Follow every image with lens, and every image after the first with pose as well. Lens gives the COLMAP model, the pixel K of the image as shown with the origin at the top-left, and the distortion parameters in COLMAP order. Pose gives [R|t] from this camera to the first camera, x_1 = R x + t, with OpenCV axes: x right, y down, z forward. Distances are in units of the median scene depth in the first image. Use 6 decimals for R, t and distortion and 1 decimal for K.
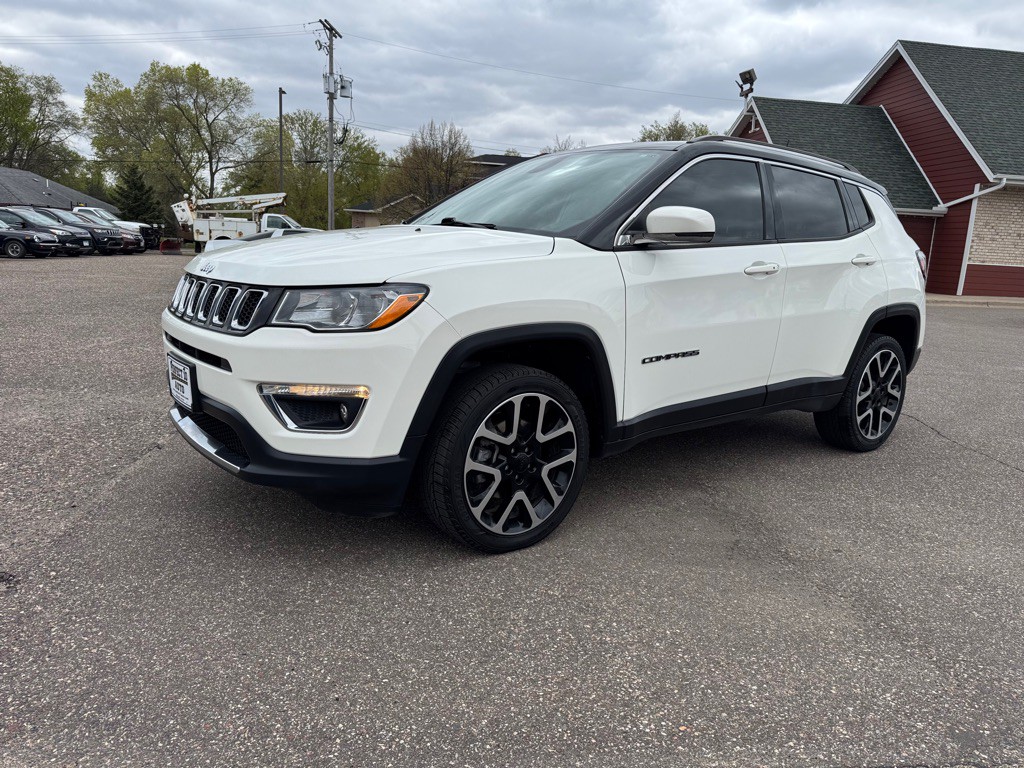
lens RADIAL K [[733.2, 0, 513.8], [0, 733.2, 380.2], [0, 0, 1]] dist [0.051516, -0.057680]
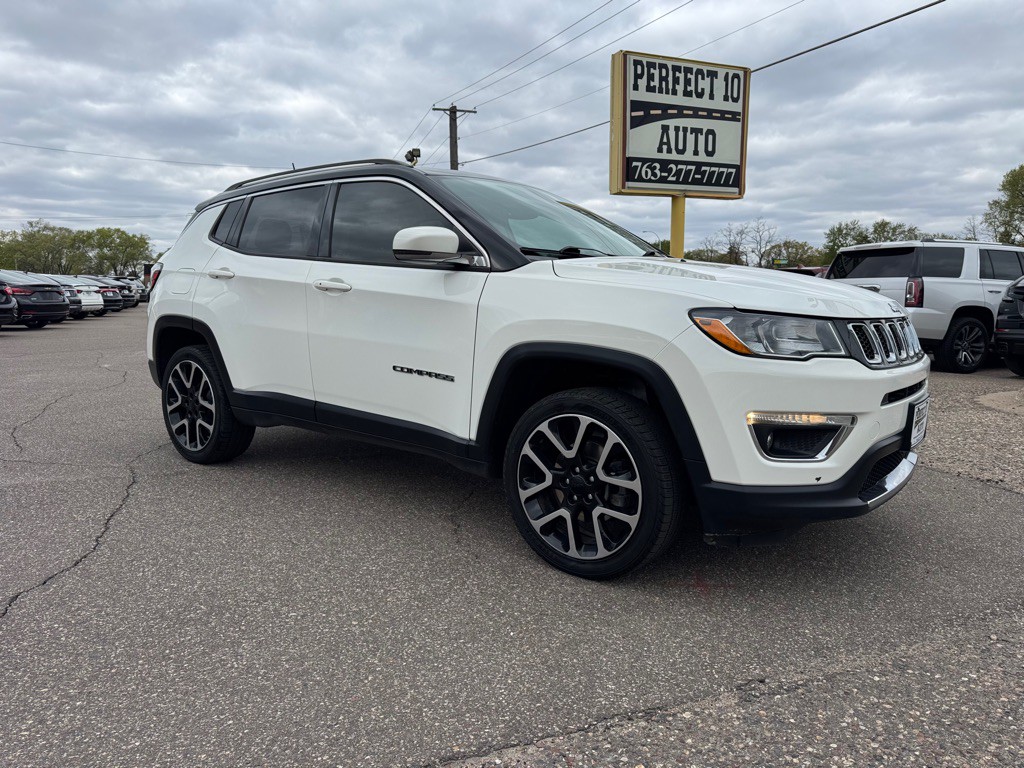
lens RADIAL K [[727.7, 0, 515.2], [0, 727.7, 392.4], [0, 0, 1]] dist [0.065455, -0.094591]
pose [[-0.247261, -0.182421, 0.951622, -0.174727], [0.162380, 0.960427, 0.226301, -0.048668], [-0.955246, 0.210480, -0.207855, 0.238627]]
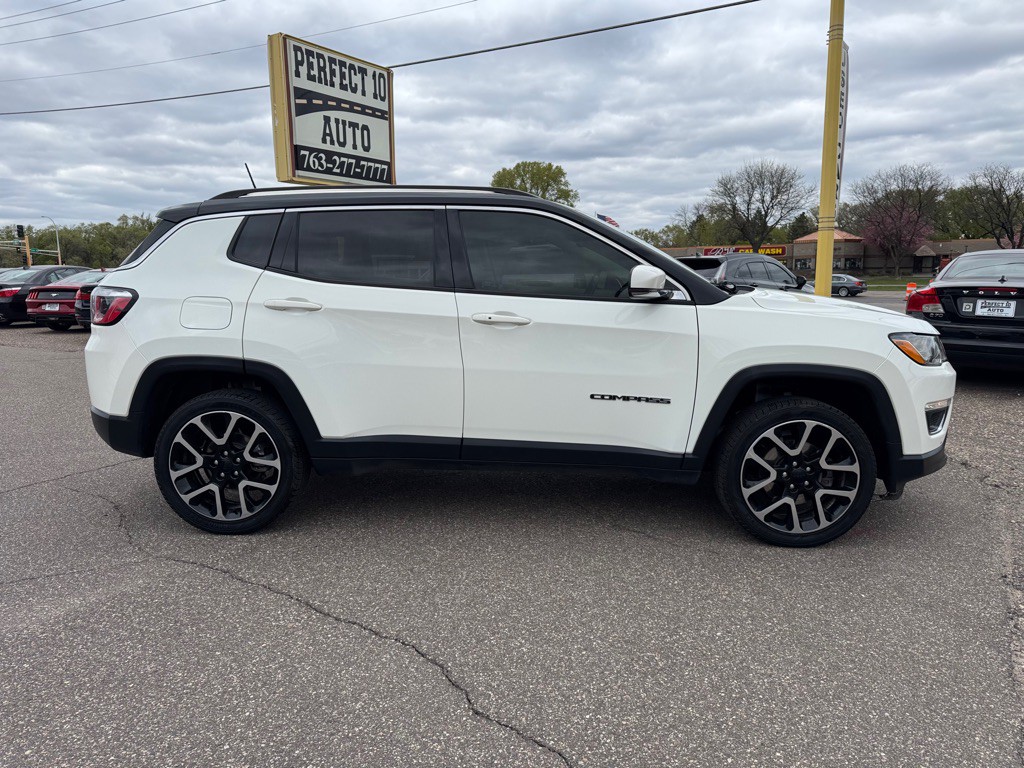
lens RADIAL K [[729.7, 0, 508.8], [0, 729.7, 378.8], [0, 0, 1]] dist [0.054406, -0.054221]
pose [[-0.764555, -0.140246, 0.629116, -0.106492], [0.085293, 0.945445, 0.314419, -0.080077], [-0.638890, 0.294049, -0.710883, 0.359141]]
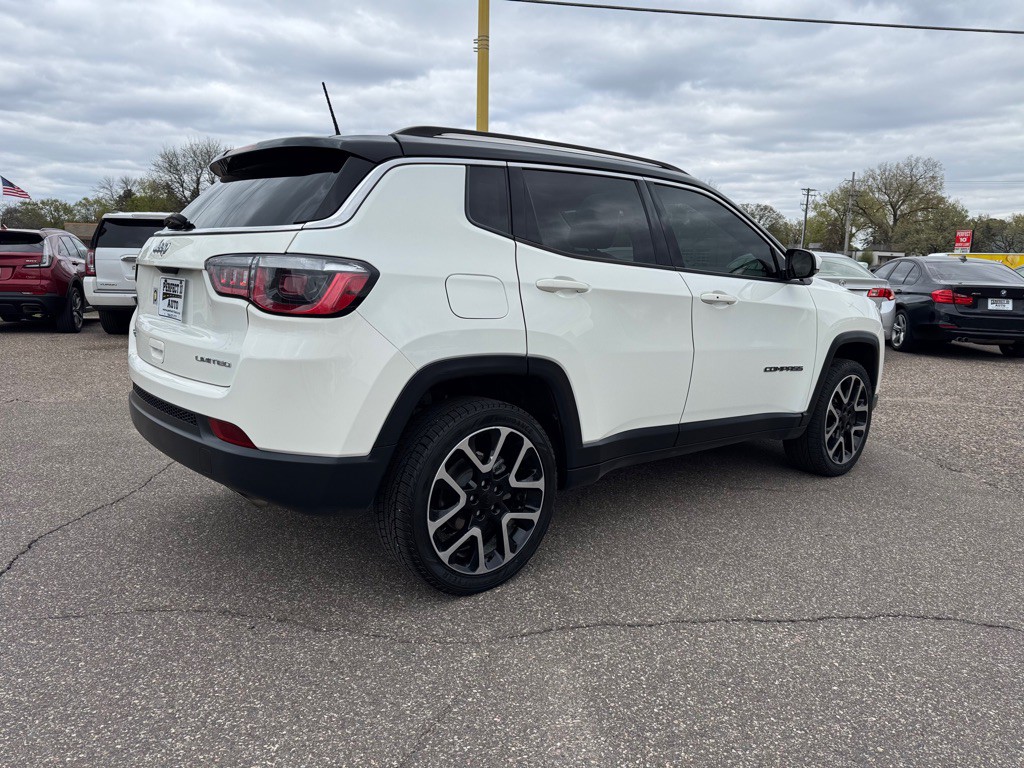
lens RADIAL K [[729.6, 0, 507.9], [0, 729.6, 381.1], [0, 0, 1]] dist [0.010413, -0.004467]
pose [[-0.996305, -0.067985, -0.052482, 0.056374], [-0.081841, 0.936834, 0.340064, -0.075836], [0.026048, 0.343103, -0.938937, 0.399117]]
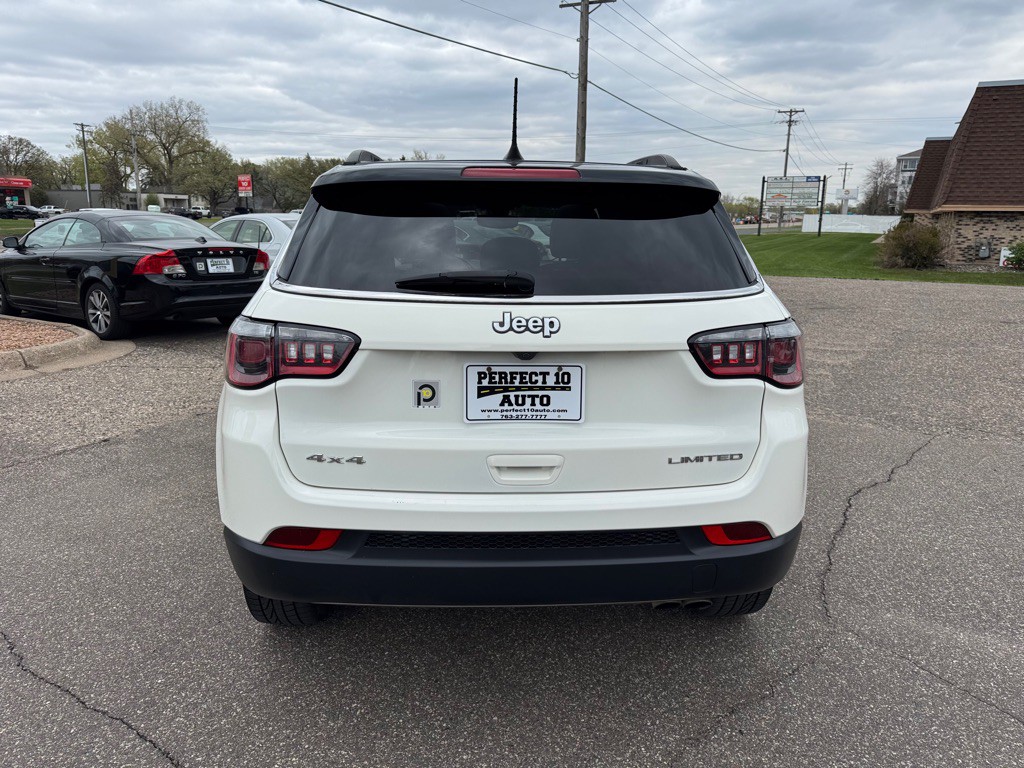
lens RADIAL K [[740.6, 0, 507.0], [0, 740.6, 376.0], [0, 0, 1]] dist [0.017490, -0.007515]
pose [[-0.577295, 0.120460, -0.807602, 0.188462], [-0.187373, 0.943122, 0.274613, -0.067441], [0.794747, 0.309856, -0.521888, 0.314986]]
